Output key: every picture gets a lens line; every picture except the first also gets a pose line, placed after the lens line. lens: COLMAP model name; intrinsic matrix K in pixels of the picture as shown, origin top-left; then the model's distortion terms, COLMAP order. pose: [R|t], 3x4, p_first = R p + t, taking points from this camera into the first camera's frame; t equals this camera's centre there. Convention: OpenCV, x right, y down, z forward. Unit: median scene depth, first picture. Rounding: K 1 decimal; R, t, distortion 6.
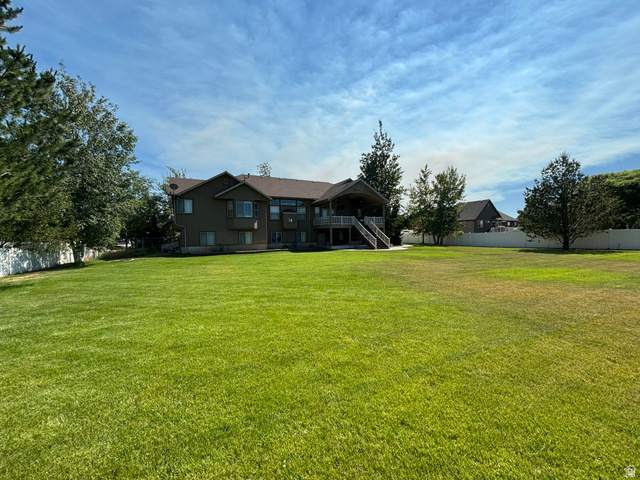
lens RADIAL K [[260.0, 0, 320.0], [0, 260.0, 240.0], [0, 0, 1]] dist [-0.000743, -0.000128]
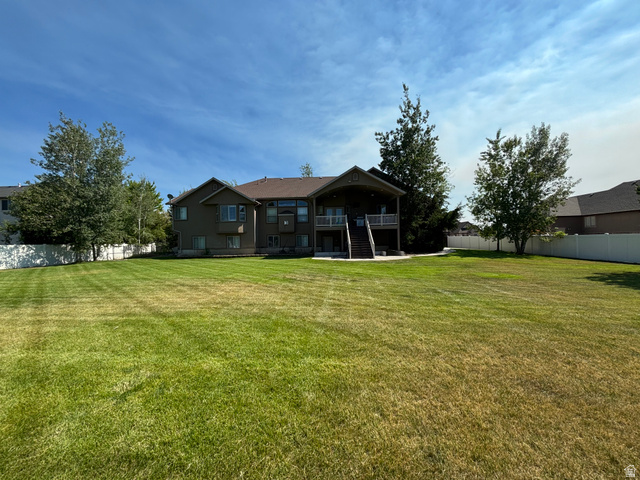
lens RADIAL K [[256.3, 0, 320.0], [0, 256.3, 240.0], [0, 0, 1]] dist [-0.010016, 0.000033]
pose [[0.860087, 0.005072, -0.510122, 0.449358], [-0.007426, 0.999969, -0.002579, -0.012880], [0.510093, 0.006006, 0.860098, 0.287072]]
